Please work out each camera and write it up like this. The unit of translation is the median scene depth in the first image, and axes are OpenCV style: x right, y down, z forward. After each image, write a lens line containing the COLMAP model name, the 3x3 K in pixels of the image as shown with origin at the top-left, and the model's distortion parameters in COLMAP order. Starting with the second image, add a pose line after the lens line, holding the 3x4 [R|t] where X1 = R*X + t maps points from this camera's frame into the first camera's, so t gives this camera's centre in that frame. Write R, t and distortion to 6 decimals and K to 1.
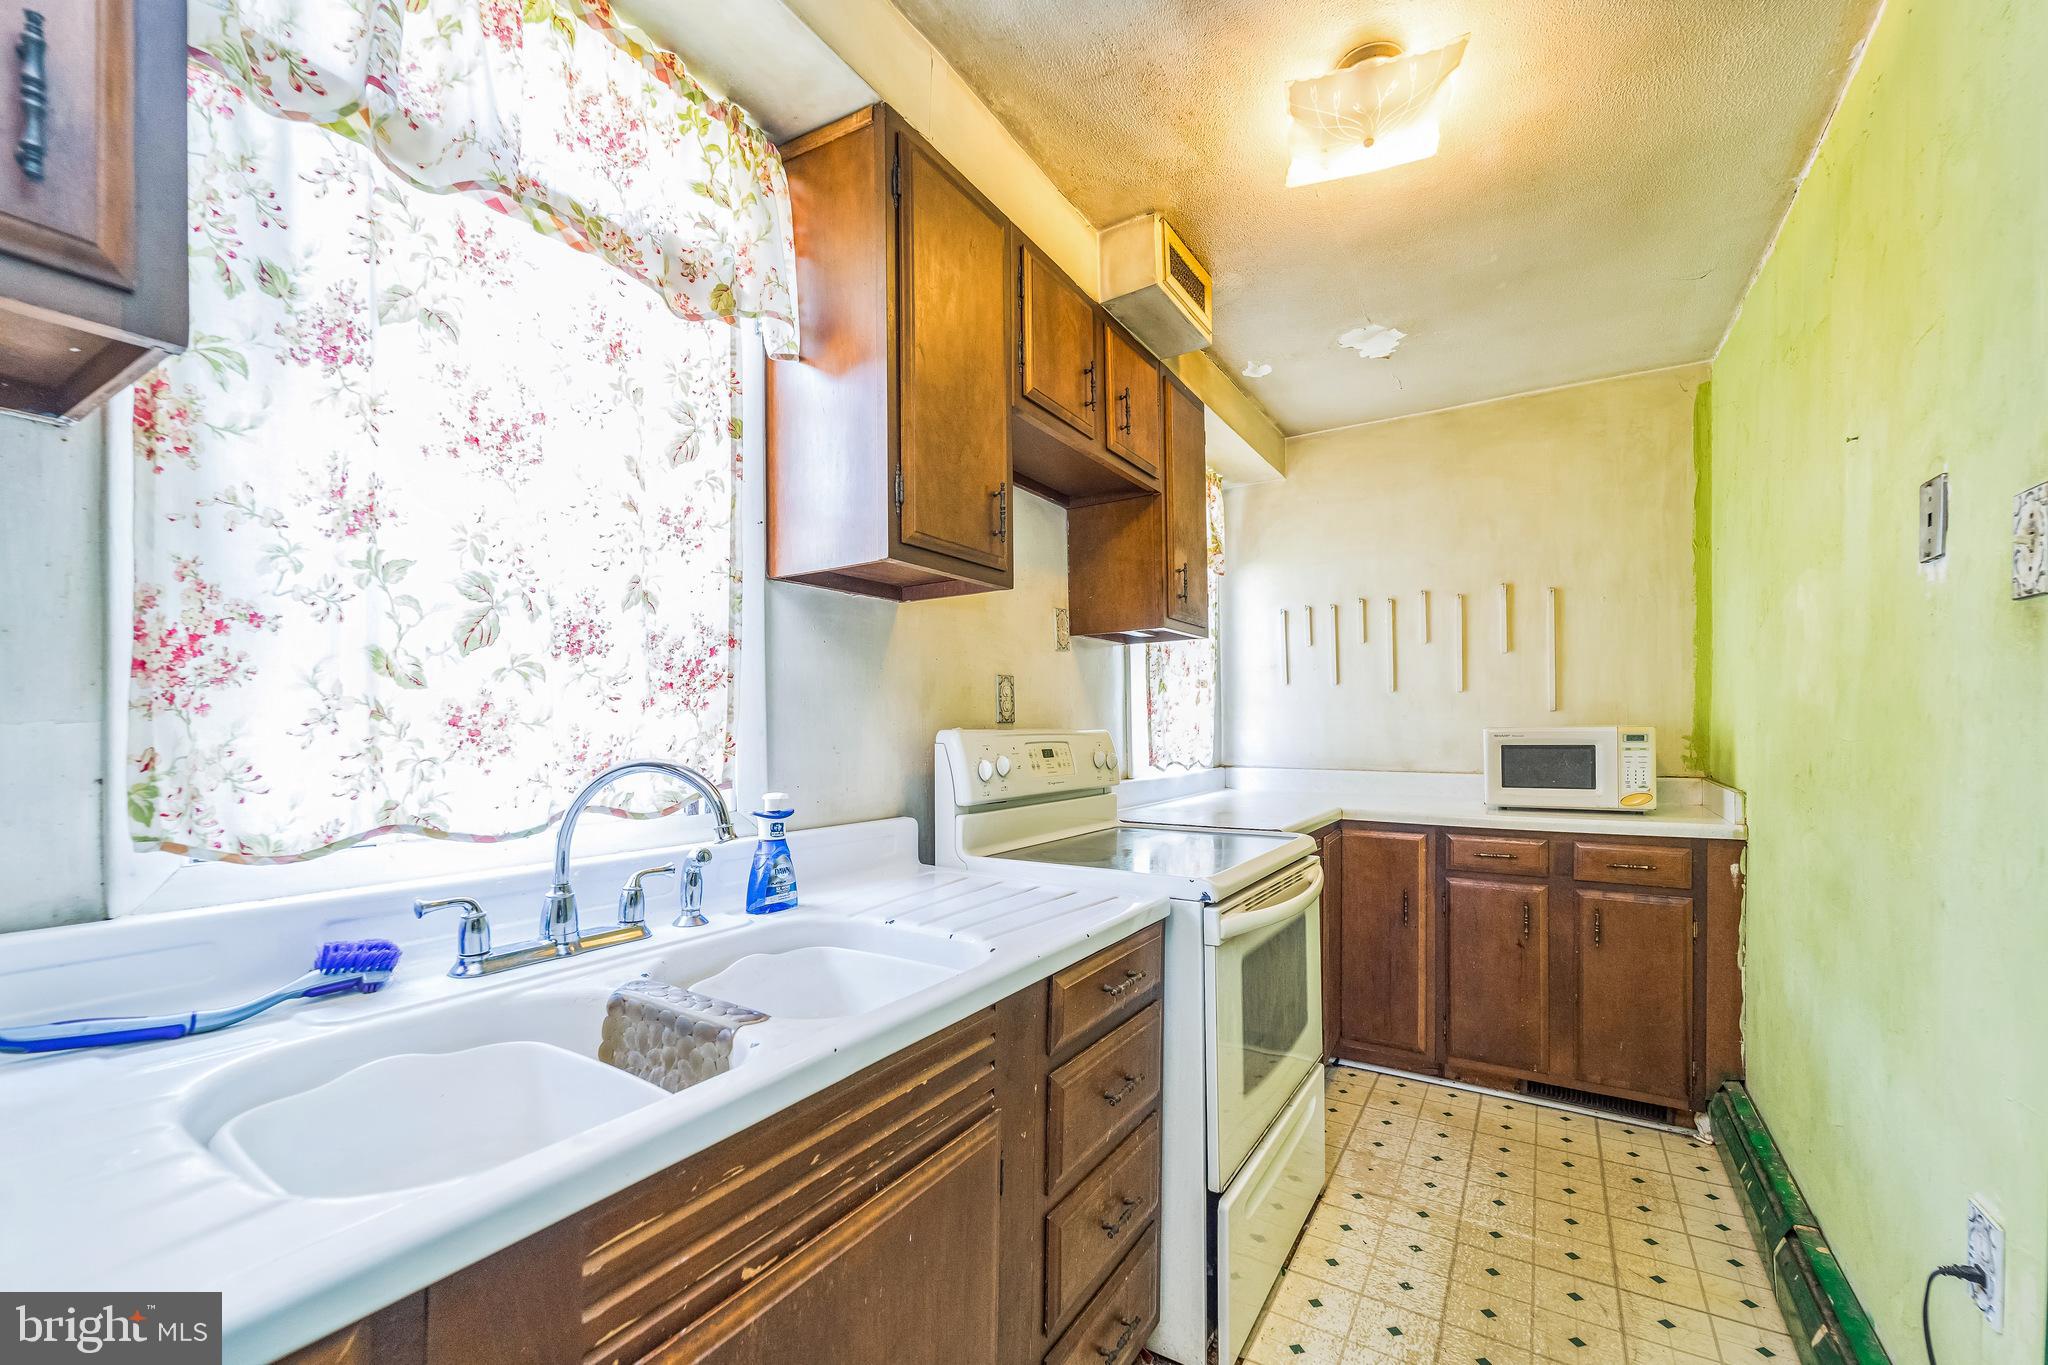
lens RADIAL K [[840.9, 0, 1035.5], [0, 840.9, 723.3], [0, 0, 1]] dist [0.000295, -0.001560]
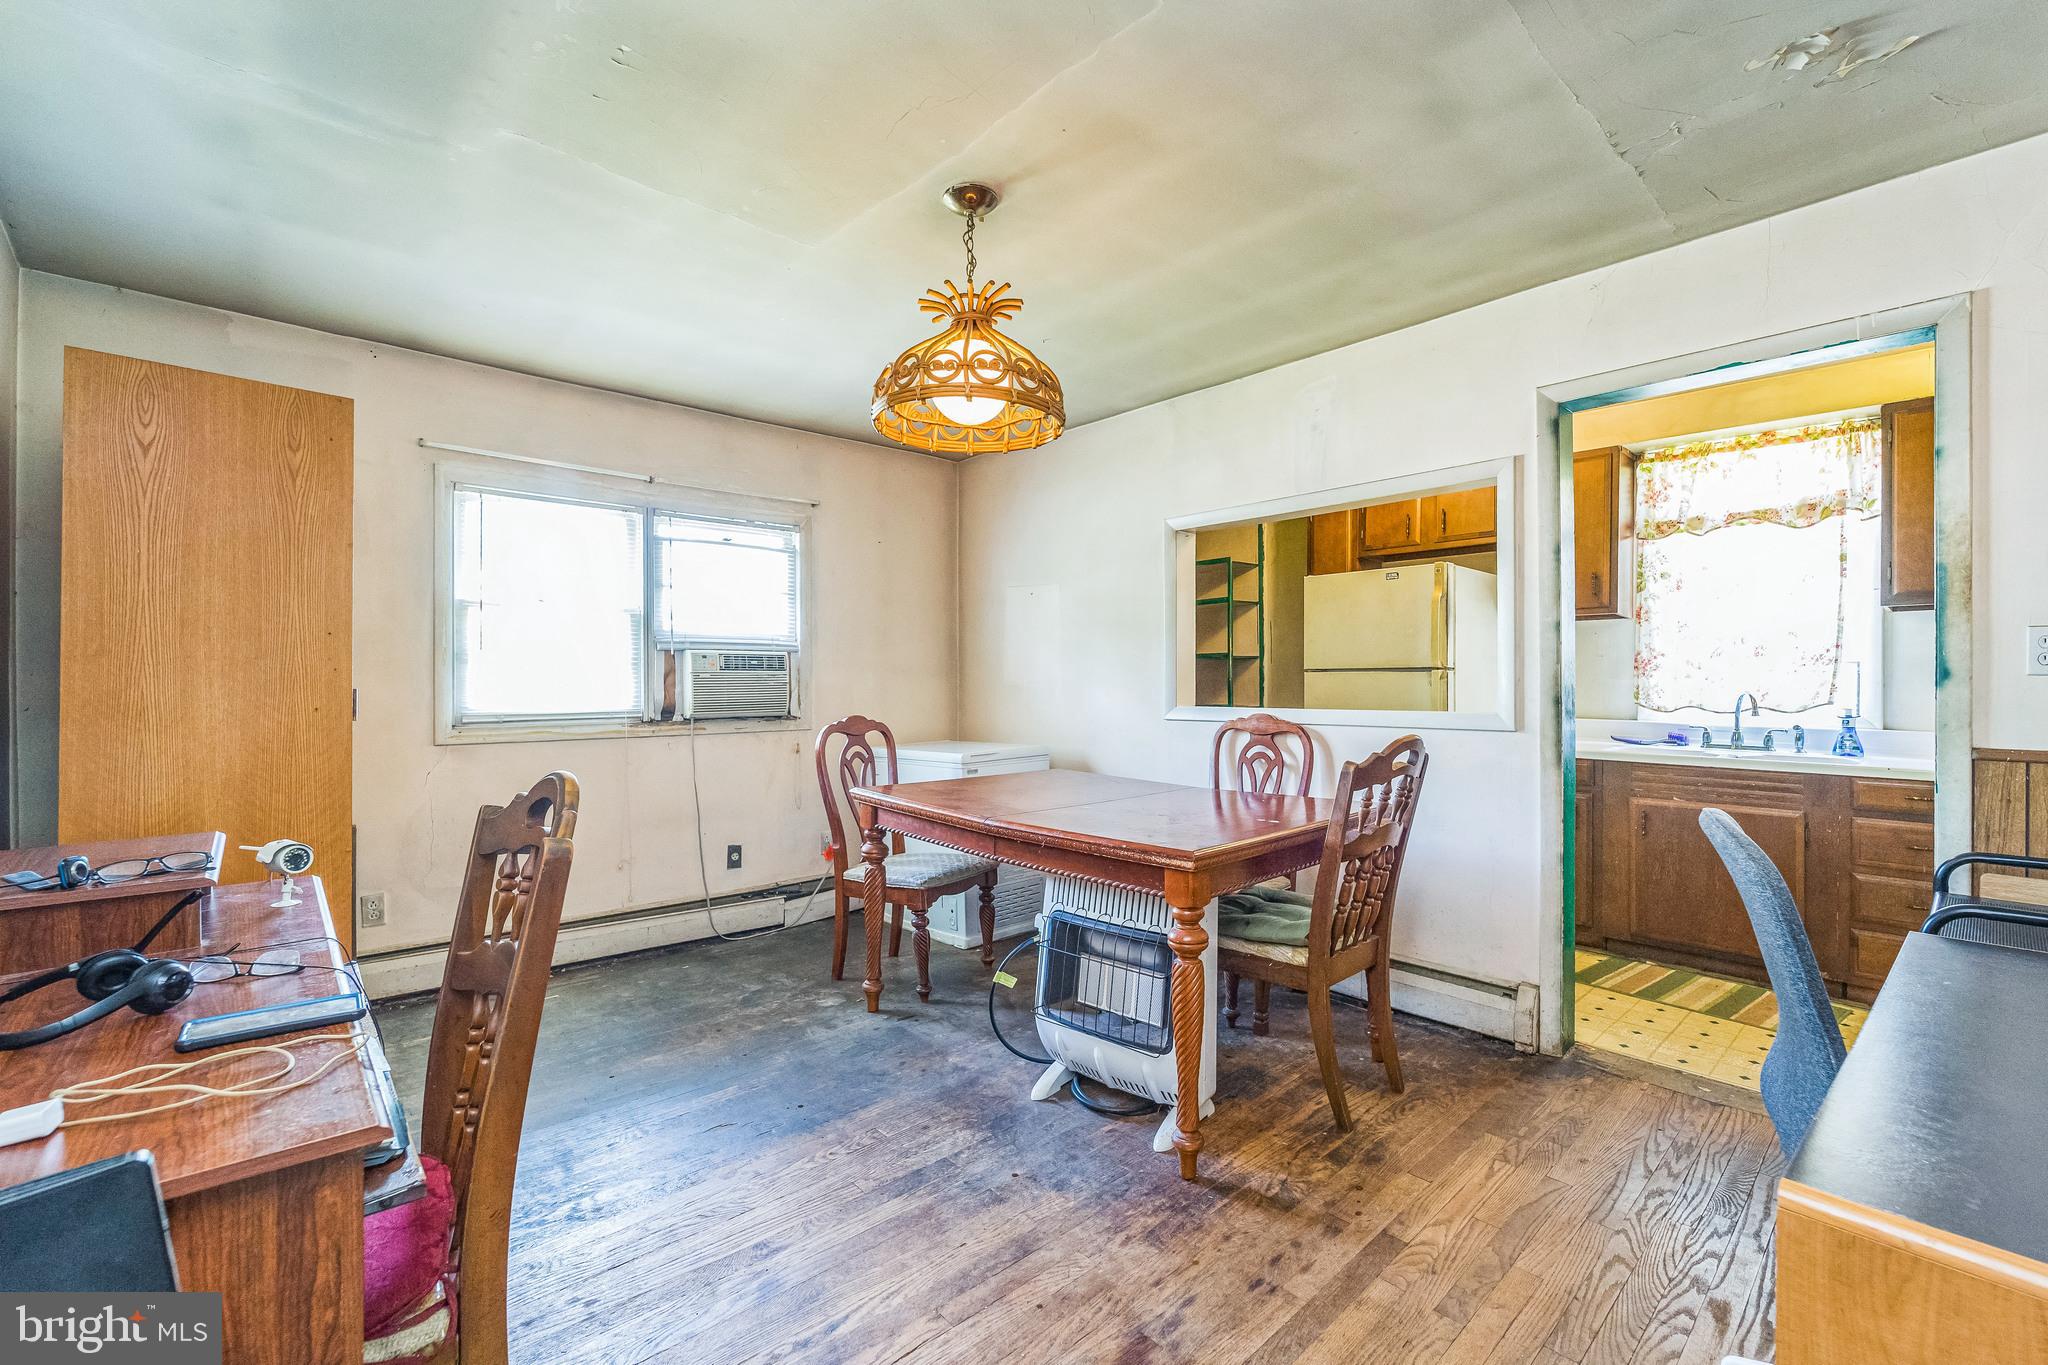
lens RADIAL K [[840.9, 0, 1035.7], [0, 840.9, 688.1], [0, 0, 1]] dist [0.000295, -0.001560]
pose [[-0.293343, 0.002018, -0.956005, 2.648094], [-0.006666, 0.999969, 0.004157, 0.031254], [0.955984, 0.007592, -0.293321, -0.513434]]
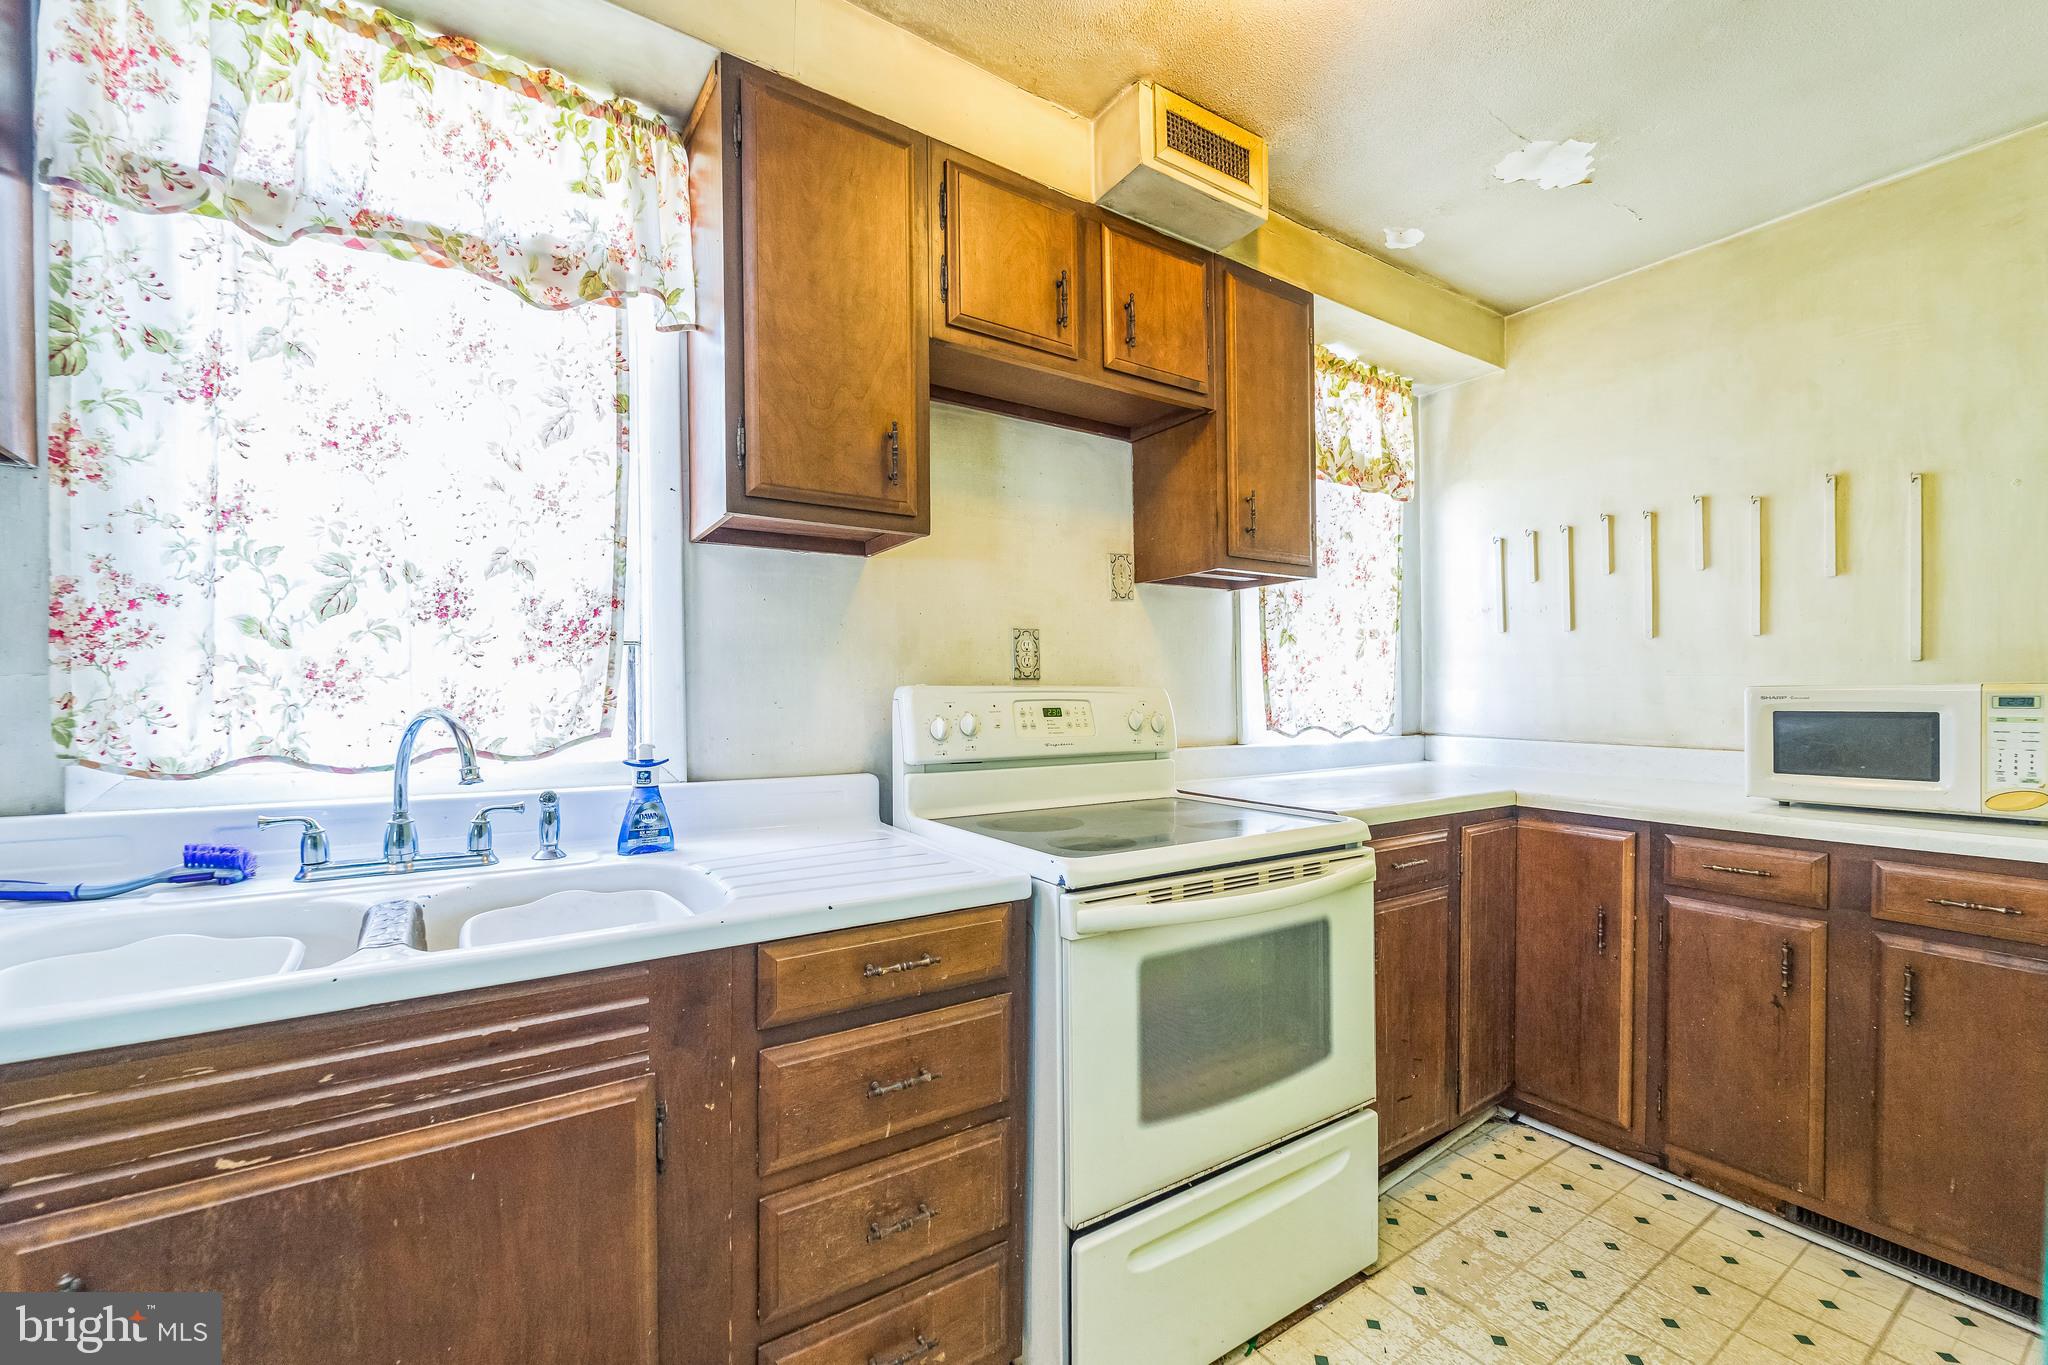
lens RADIAL K [[840.9, 0, 1035.9], [0, 840.9, 703.0], [0, 0, 1]] dist [0.000295, -0.001560]
pose [[0.906013, 0.008540, -0.423163, 0.583950], [-0.000036, 0.999798, 0.020100, 0.010637], [0.423249, -0.018196, 0.905831, 0.243209]]
